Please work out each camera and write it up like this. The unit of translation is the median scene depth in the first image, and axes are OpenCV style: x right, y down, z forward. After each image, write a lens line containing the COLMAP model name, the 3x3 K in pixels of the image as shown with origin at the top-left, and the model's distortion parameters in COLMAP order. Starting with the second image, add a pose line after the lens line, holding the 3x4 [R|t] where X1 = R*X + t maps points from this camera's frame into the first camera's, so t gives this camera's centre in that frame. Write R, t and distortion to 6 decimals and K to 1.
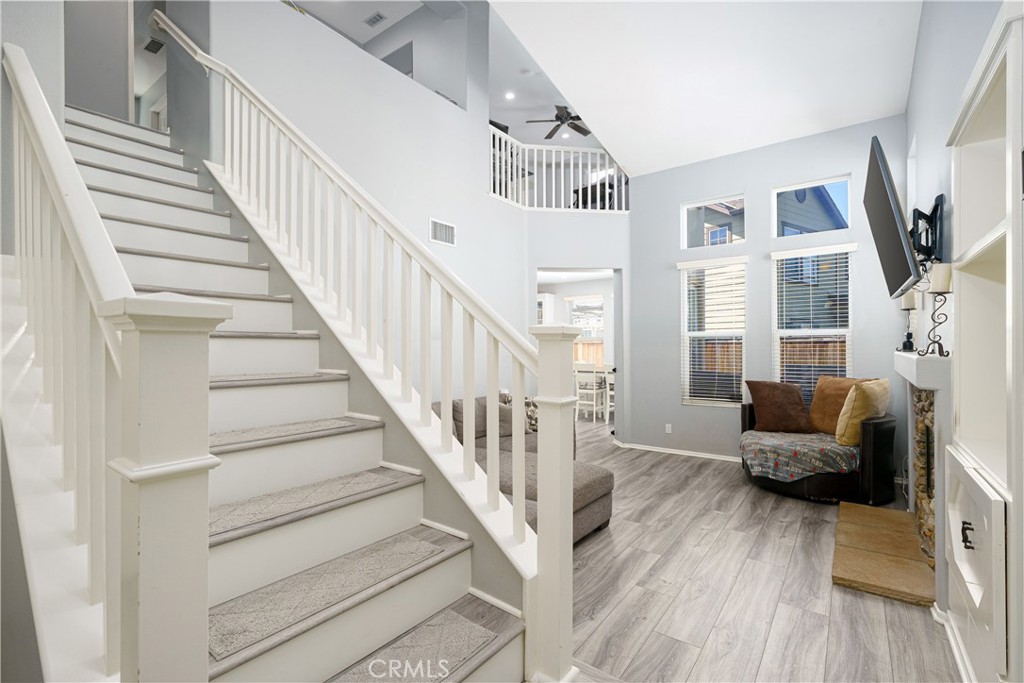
lens RADIAL K [[443.6, 0, 510.5], [0, 443.6, 344.7], [0, 0, 1]] dist [0.000555, 0.000340]
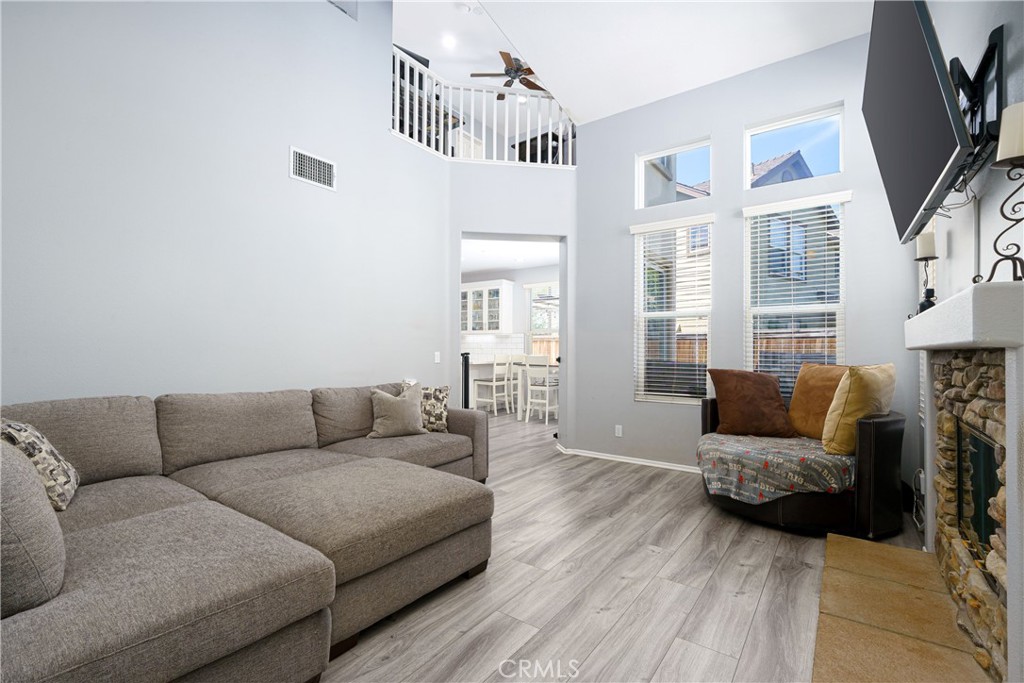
lens RADIAL K [[443.6, 0, 507.9], [0, 443.6, 343.9], [0, 0, 1]] dist [0.000555, 0.000340]
pose [[0.999847, 0.013130, 0.011555, 0.196346], [-0.012985, 0.999837, -0.012507, 0.059294], [-0.011718, 0.012355, 0.999855, 0.262030]]
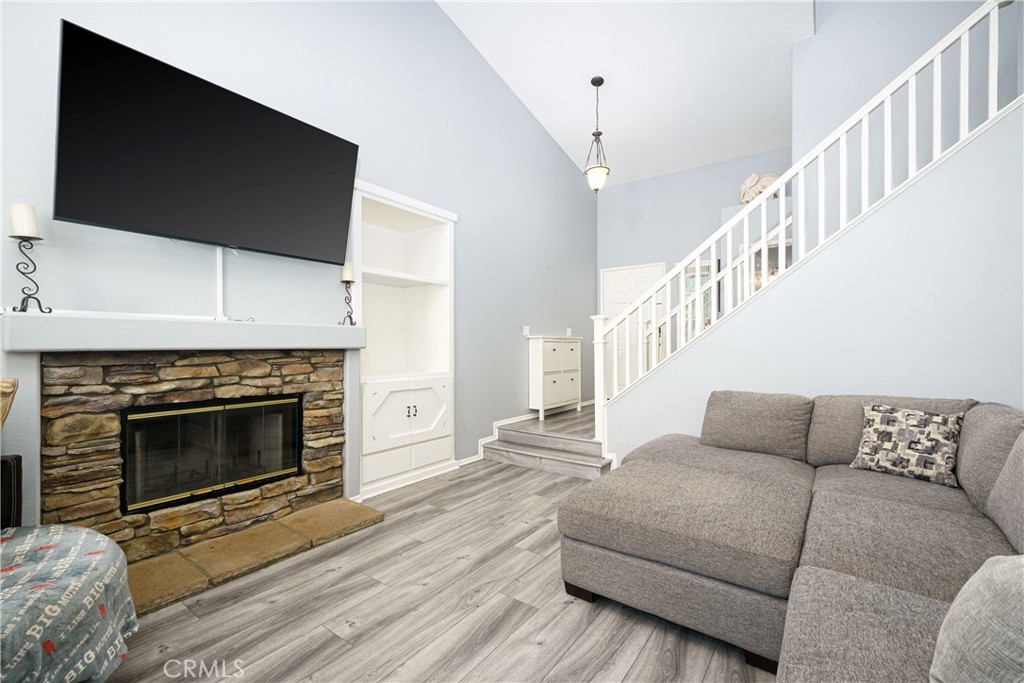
lens RADIAL K [[443.6, 0, 511.7], [0, 443.6, 342.5], [0, 0, 1]] dist [0.000555, 0.000340]
pose [[-0.999771, 0.007881, -0.019881, 0.249357], [0.007937, 0.999965, -0.002747, 0.048082], [0.019858, -0.002904, -0.999799, 1.313444]]
